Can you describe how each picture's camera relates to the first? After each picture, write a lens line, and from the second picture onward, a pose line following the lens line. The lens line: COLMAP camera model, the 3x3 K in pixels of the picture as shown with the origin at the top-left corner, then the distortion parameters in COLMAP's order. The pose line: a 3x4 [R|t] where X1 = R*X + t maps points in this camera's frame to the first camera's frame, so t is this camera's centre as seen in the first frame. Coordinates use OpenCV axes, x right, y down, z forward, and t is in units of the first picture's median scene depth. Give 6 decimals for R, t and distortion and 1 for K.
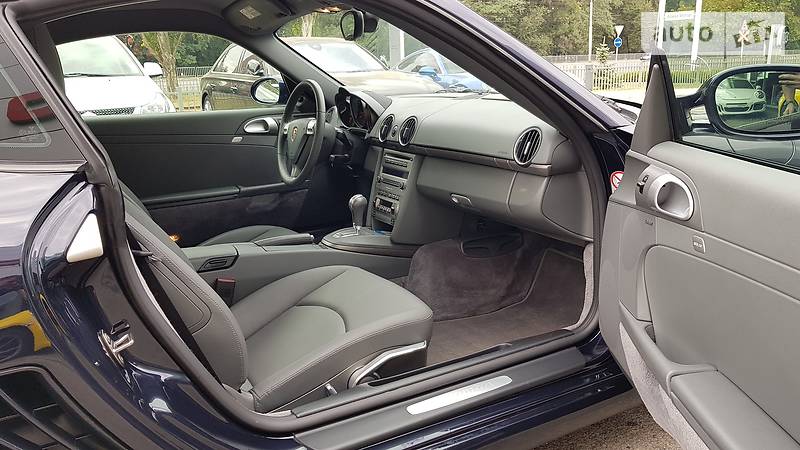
lens RADIAL K [[615.5, 0, 408.0], [0, 615.5, 219.5], [0, 0, 1]] dist [-0.002928, -0.008258]
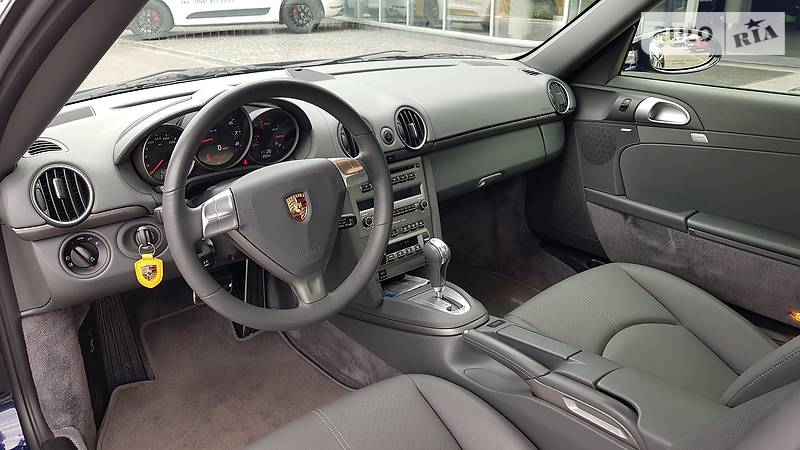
lens RADIAL K [[625.4, 0, 399.3], [0, 625.4, 210.7], [0, 0, 1]] dist [-0.004368, -0.003448]
pose [[-0.171206, -0.310938, 0.934883, -0.648294], [0.246582, 0.905171, 0.346213, -0.290962], [-0.953879, 0.289799, -0.078299, 1.043809]]
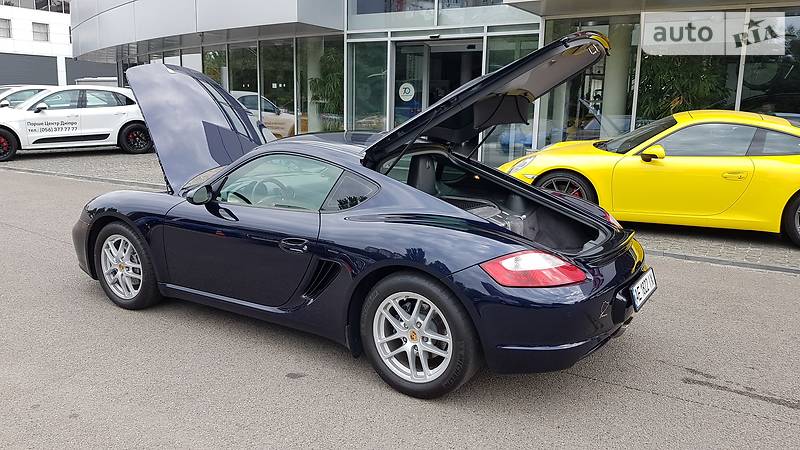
lens RADIAL K [[621.0, 0, 401.3], [0, 621.0, 223.0], [0, 0, 1]] dist [-0.002427, -0.006057]
pose [[-0.471625, -0.148222, 0.869253, -2.284644], [0.218434, 0.935411, 0.278017, -0.592310], [-0.854316, 0.320994, -0.408786, 1.602468]]
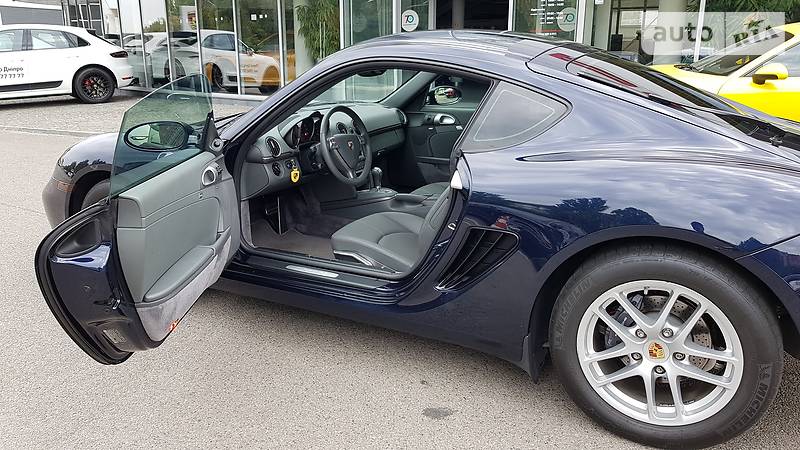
lens RADIAL K [[623.0, 0, 398.8], [0, 623.0, 234.7], [0, 0, 1]] dist [-0.013740, -0.004224]
pose [[-0.524933, -0.213951, 0.823814, -1.499122], [0.233258, 0.894674, 0.380985, -0.492101], [-0.818557, 0.392153, -0.419738, 1.677546]]
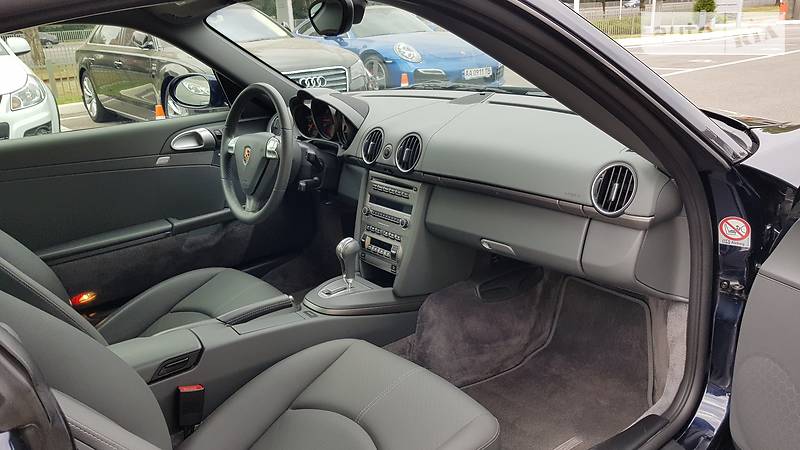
lens RADIAL K [[621.0, 0, 401.3], [0, 621.0, 223.0], [0, 0, 1]] dist [-0.002427, -0.006057]
pose [[0.986850, -0.069834, 0.145775, -0.122654], [0.059820, 0.995610, 0.071988, -0.107517], [-0.150162, -0.062322, 0.986695, 0.222299]]
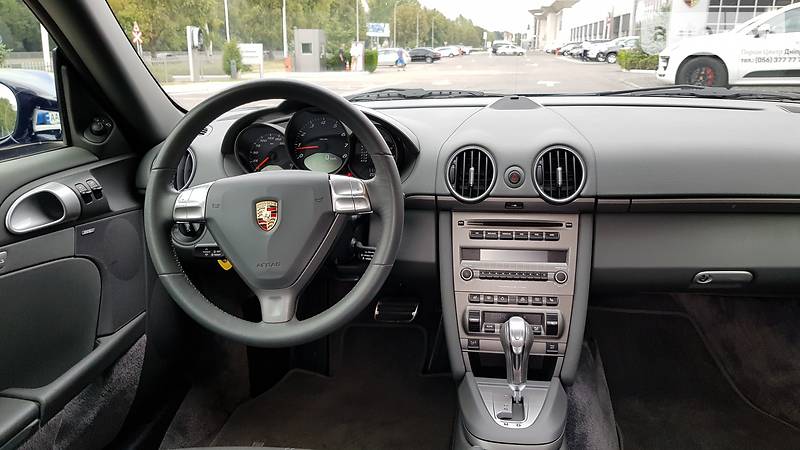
lens RADIAL K [[629.4, 0, 409.4], [0, 629.4, 224.5], [0, 0, 1]] dist [0.045601, -0.007126]
pose [[0.621391, -0.188519, 0.760482, -0.472737], [0.187054, 0.978249, 0.089660, -0.164989], [-0.760844, 0.086537, 0.643139, 0.721238]]
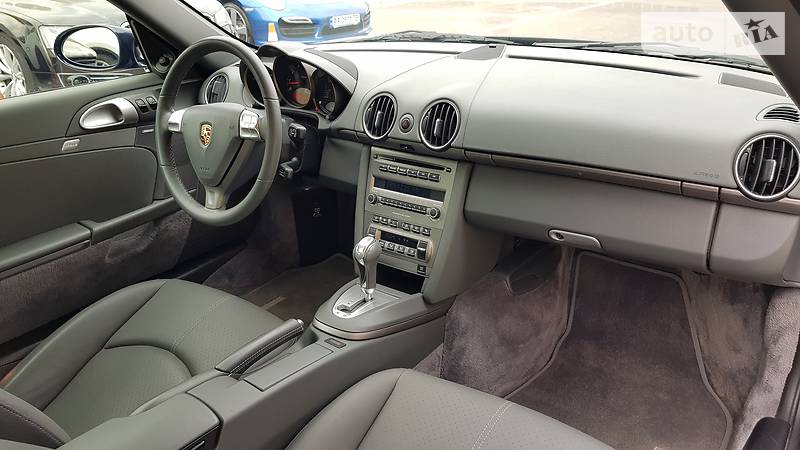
lens RADIAL K [[619.9, 0, 395.0], [0, 619.9, 212.7], [0, 0, 1]] dist [-0.004990, -0.002471]
pose [[0.919455, -0.153585, 0.361959, -0.261435], [0.103623, 0.982663, 0.153737, -0.149248], [-0.379295, -0.103847, 0.919430, 0.428208]]
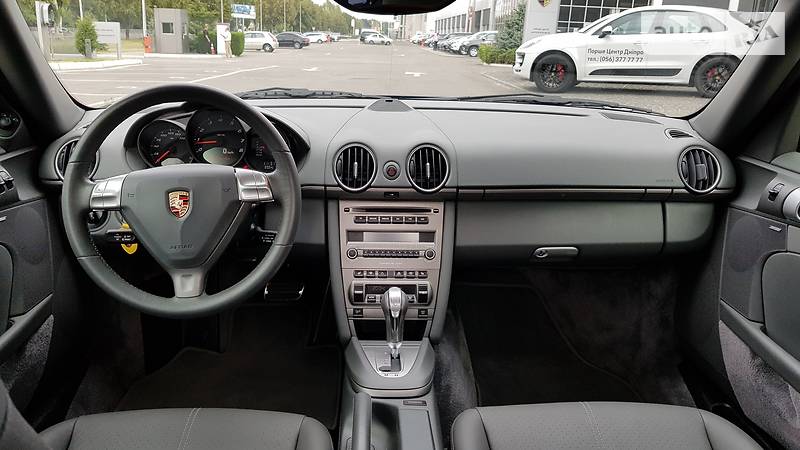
lens RADIAL K [[624.4, 0, 387.5], [0, 624.4, 226.1], [0, 0, 1]] dist [0.086284, -0.160986]
pose [[0.481025, -0.211973, 0.850695, -0.548124], [0.175209, 0.973999, 0.143626, -0.175939], [-0.859021, 0.079962, 0.505657, 0.685461]]
